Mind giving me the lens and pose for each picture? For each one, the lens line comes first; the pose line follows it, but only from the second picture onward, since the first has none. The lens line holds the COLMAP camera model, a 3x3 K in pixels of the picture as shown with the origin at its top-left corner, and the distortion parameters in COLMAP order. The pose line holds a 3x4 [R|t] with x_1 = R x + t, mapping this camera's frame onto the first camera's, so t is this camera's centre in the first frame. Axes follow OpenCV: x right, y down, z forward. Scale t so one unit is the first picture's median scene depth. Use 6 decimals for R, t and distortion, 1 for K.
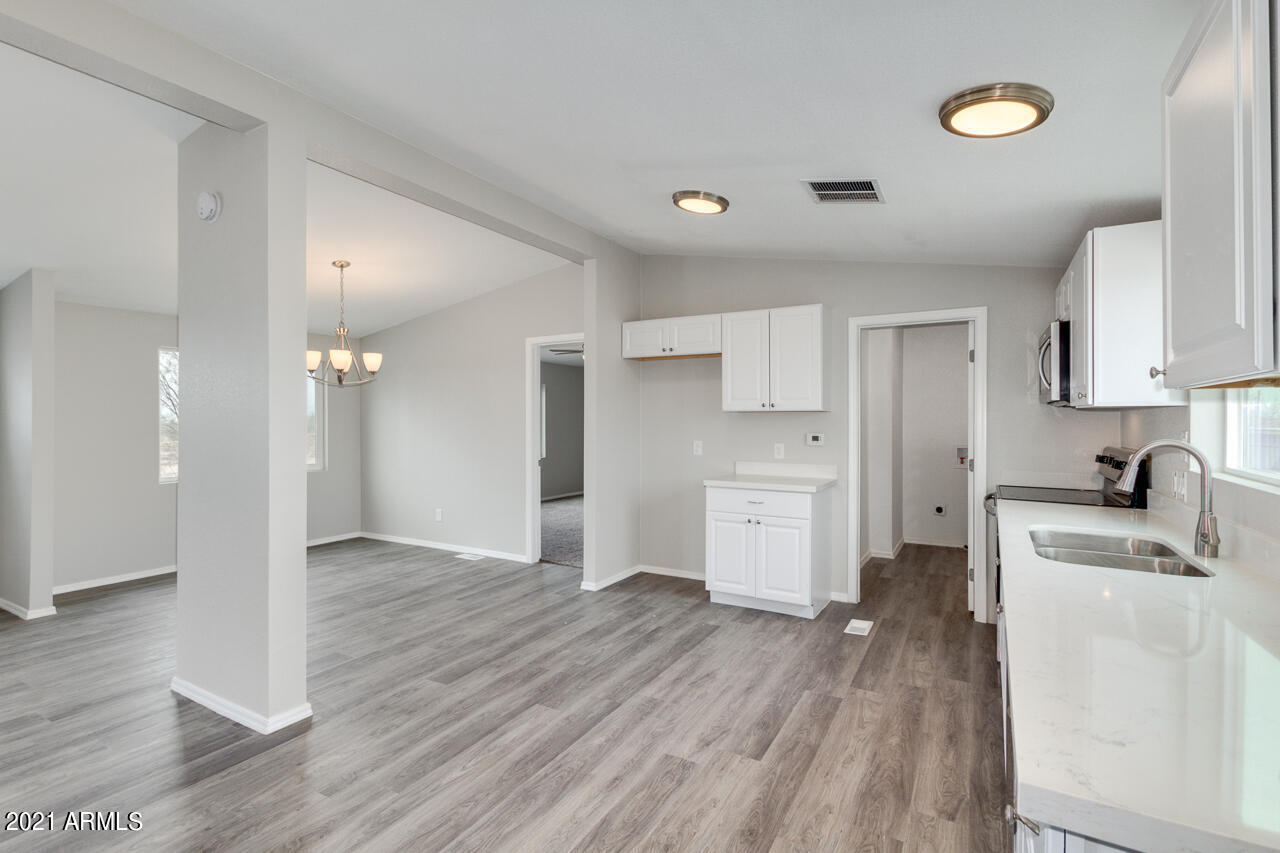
lens RADIAL K [[589.2, 0, 644.1], [0, 589.2, 419.9], [0, 0, 1]] dist [0.016459, -0.008277]
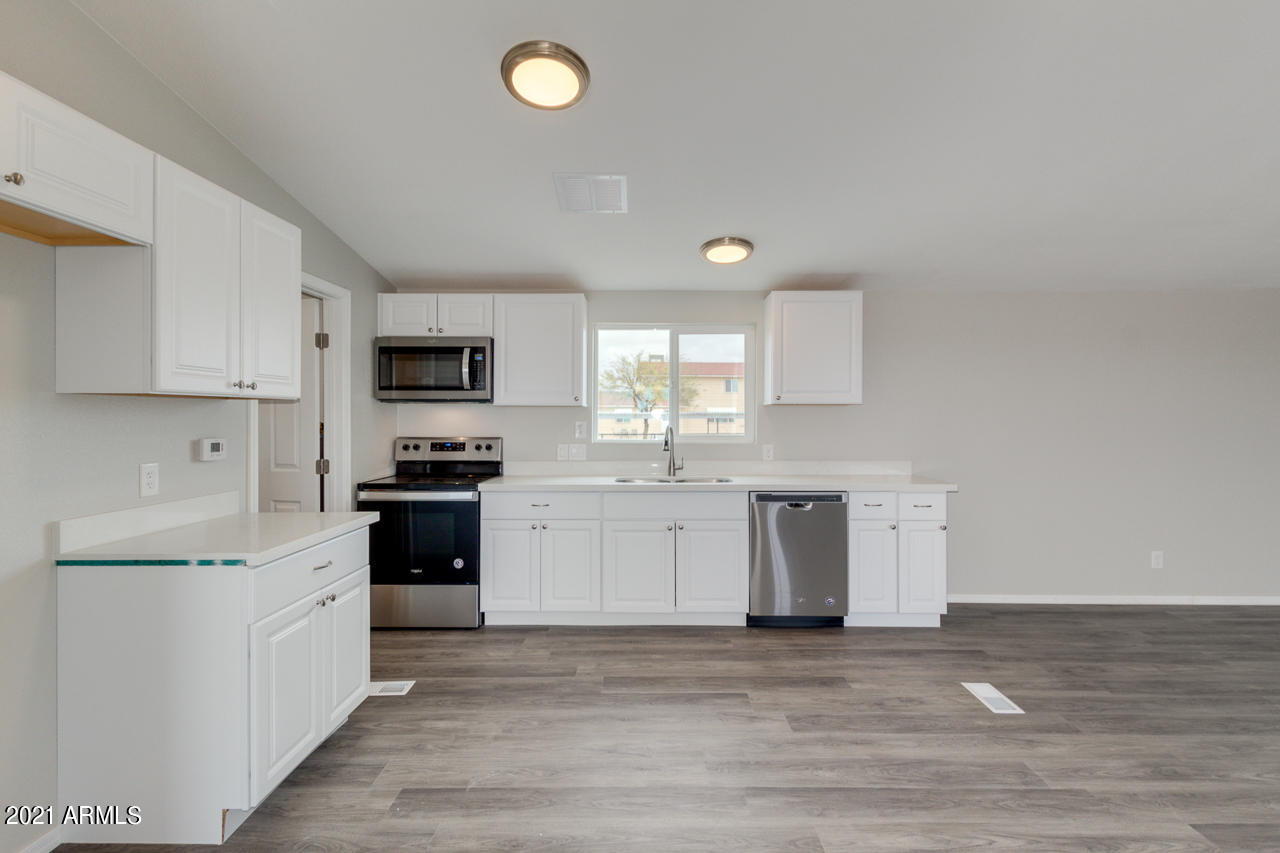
lens RADIAL K [[589.2, 0, 644.1], [0, 589.2, 419.9], [0, 0, 1]] dist [0.016459, -0.008277]
pose [[-0.488073, -0.005183, 0.872788, -0.511166], [-0.000915, 0.999985, 0.005426, 0.001375], [-0.872803, 0.001850, -0.488070, 1.186538]]
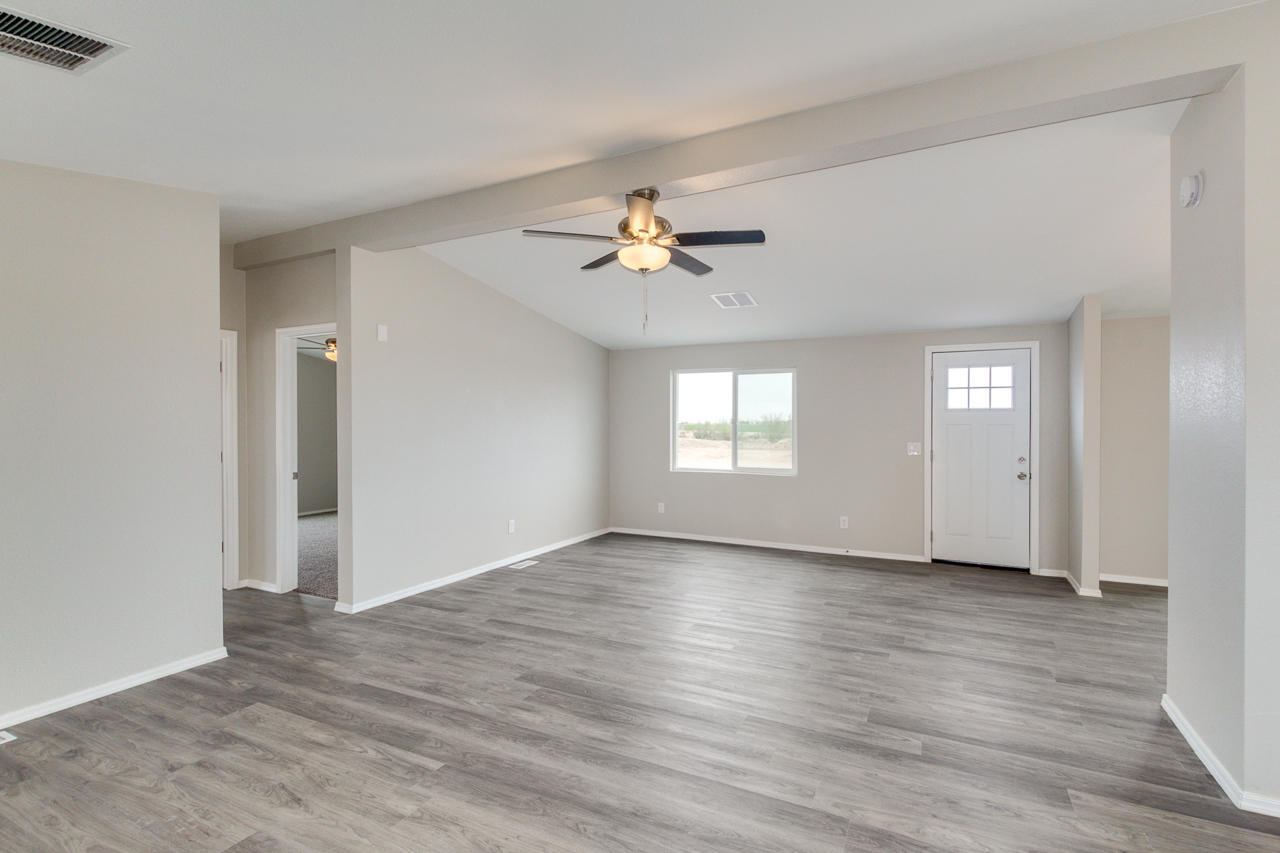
lens RADIAL K [[589.7, 0, 658.6], [0, 589.7, 427.7], [0, 0, 1]] dist [0.005214, 0.000163]
pose [[0.064100, 0.004328, -0.997934, 0.094552], [-0.000971, 0.999990, 0.004275, -0.000824], [0.997943, 0.000695, 0.064104, 0.102352]]
